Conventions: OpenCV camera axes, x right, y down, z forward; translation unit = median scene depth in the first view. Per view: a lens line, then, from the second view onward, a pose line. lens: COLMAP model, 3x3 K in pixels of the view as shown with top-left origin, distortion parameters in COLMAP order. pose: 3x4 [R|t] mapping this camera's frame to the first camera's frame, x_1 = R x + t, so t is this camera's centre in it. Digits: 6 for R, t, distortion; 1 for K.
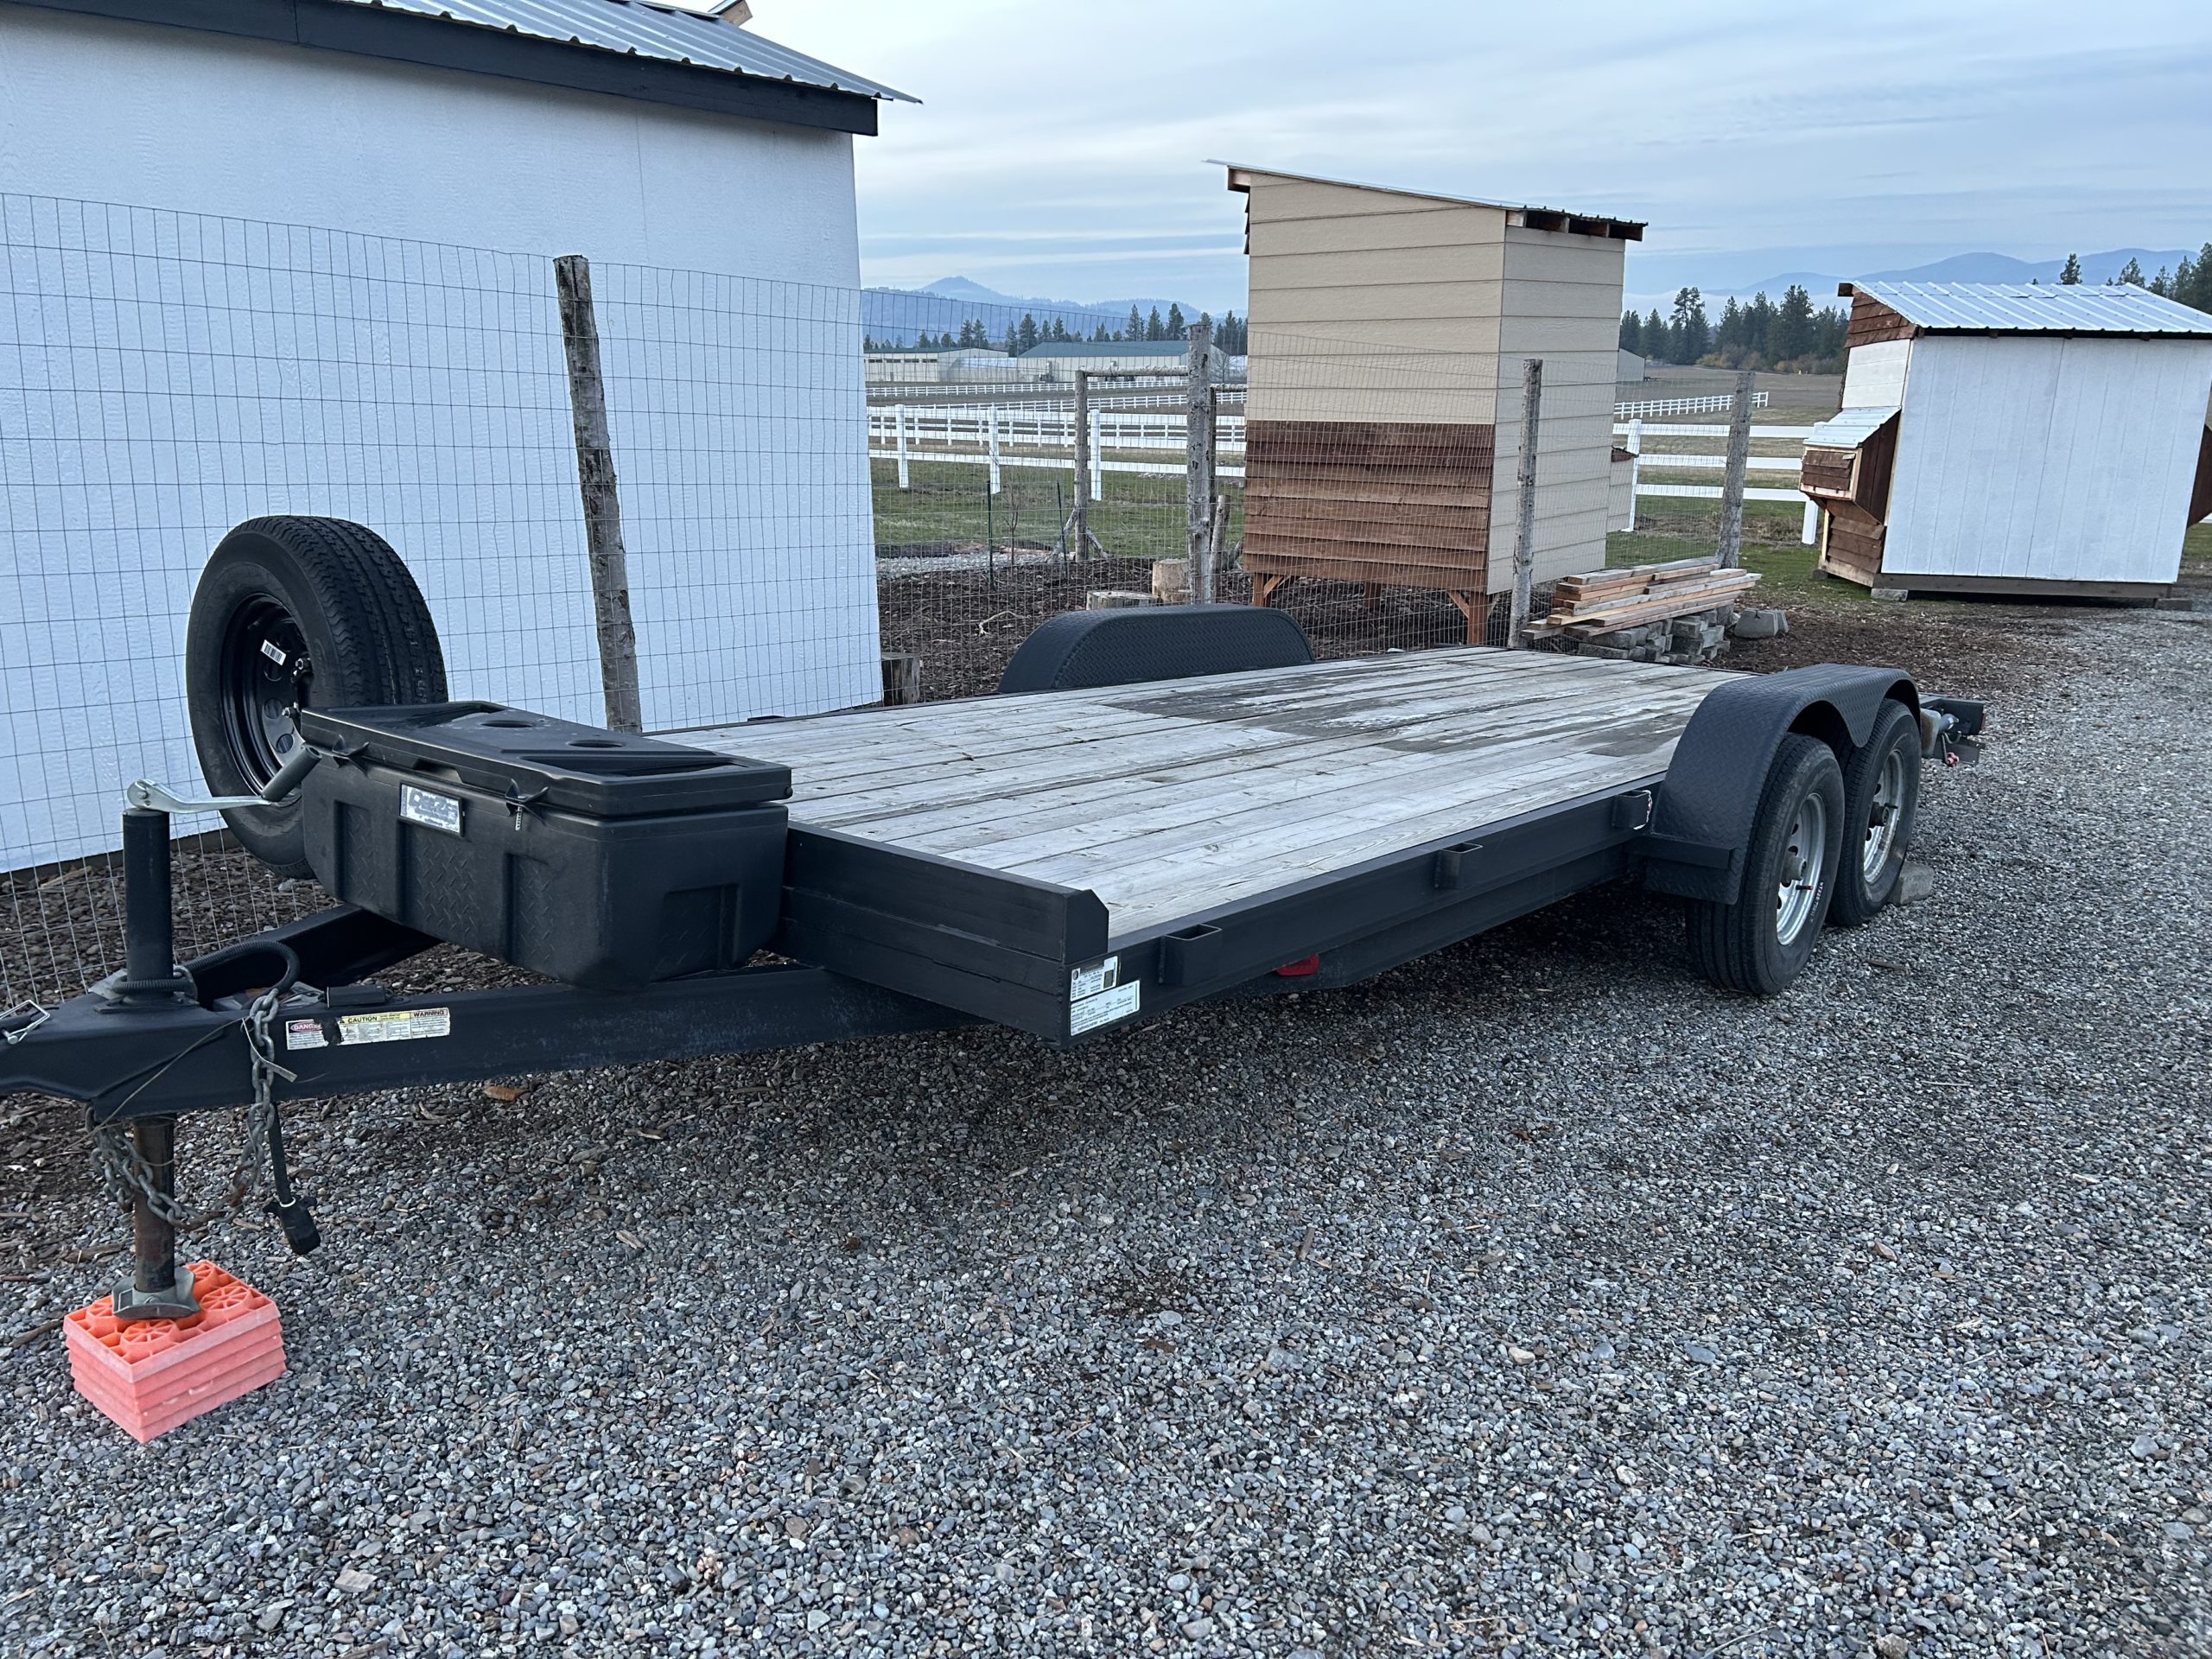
lens RADIAL K [[1638.9, 0, 1106.0], [0, 1638.9, 829.5], [0, 0, 1]] dist [0.038531, -0.003730]
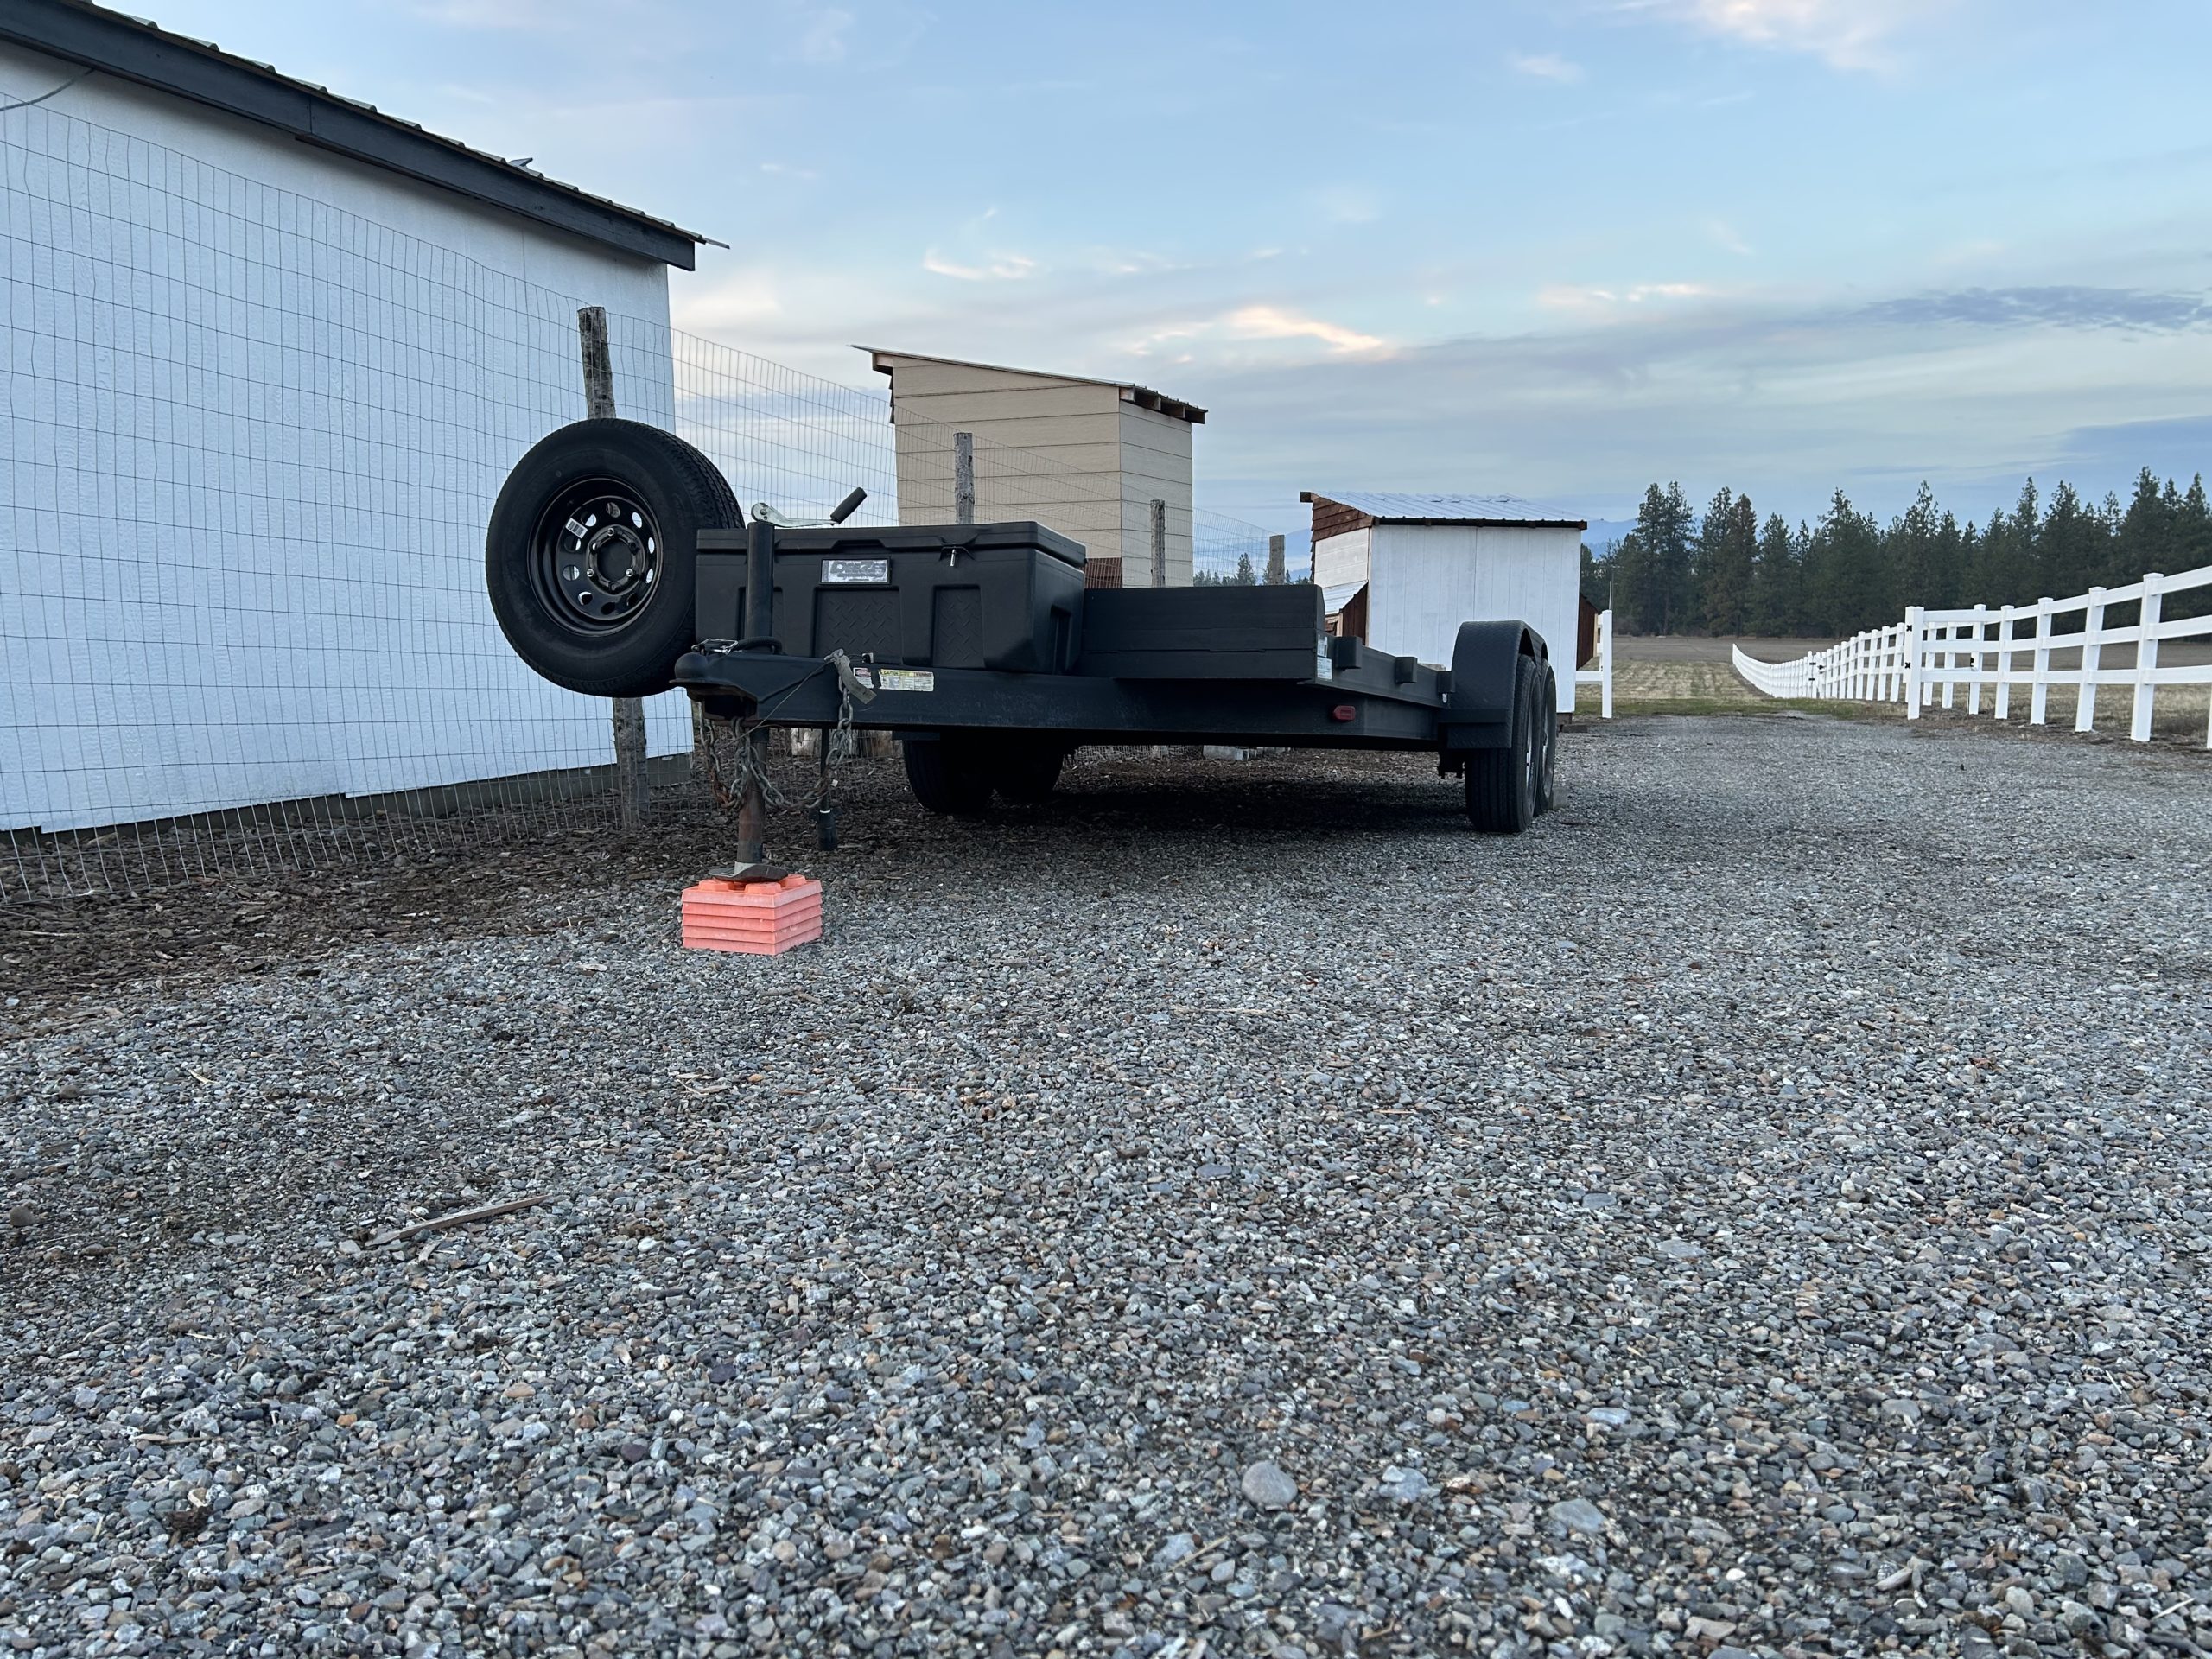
lens RADIAL K [[1638.9, 0, 1106.0], [0, 1638.9, 829.5], [0, 0, 1]] dist [0.038531, -0.003730]
pose [[0.943948, -0.048165, 0.326561, -0.182851], [0.095809, 0.986687, -0.131415, 0.112842], [-0.315884, 0.155336, 0.935996, -0.102298]]
